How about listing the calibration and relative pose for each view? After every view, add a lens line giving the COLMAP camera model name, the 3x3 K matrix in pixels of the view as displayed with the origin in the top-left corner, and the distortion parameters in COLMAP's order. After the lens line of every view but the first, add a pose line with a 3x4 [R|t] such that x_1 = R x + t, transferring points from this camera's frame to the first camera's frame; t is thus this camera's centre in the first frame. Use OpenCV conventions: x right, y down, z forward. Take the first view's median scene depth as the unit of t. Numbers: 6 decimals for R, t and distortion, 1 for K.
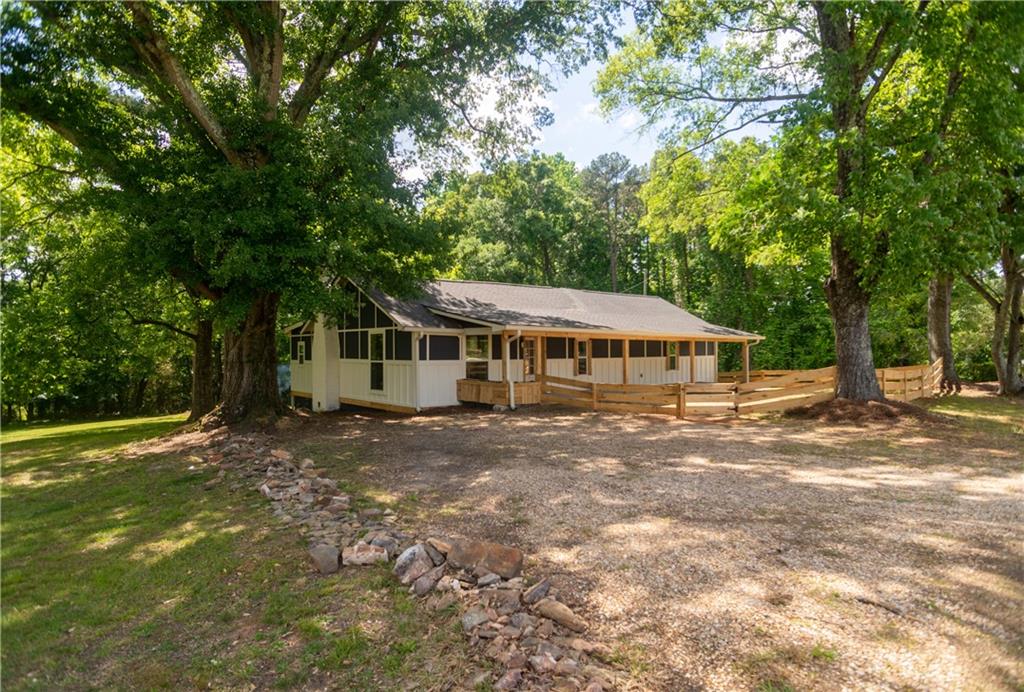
lens RADIAL K [[614.0, 0, 513.0], [0, 614.0, 355.6], [0, 0, 1]] dist [0.000124, -0.000132]
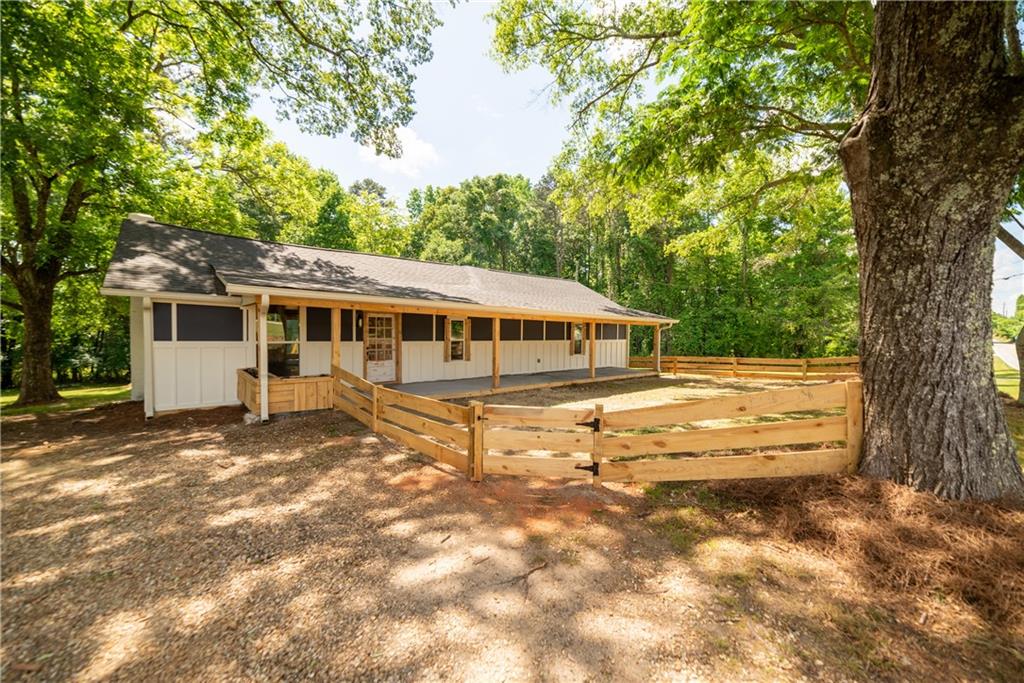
lens RADIAL K [[403.1, 0, 509.7], [0, 403.1, 355.9], [0, 0, 1]] dist [0.001305, 0.000088]
pose [[0.999760, 0.017970, -0.012535, 0.200680], [-0.017326, 0.998613, 0.049723, -0.003682], [0.013411, -0.049494, 0.998684, 0.471825]]
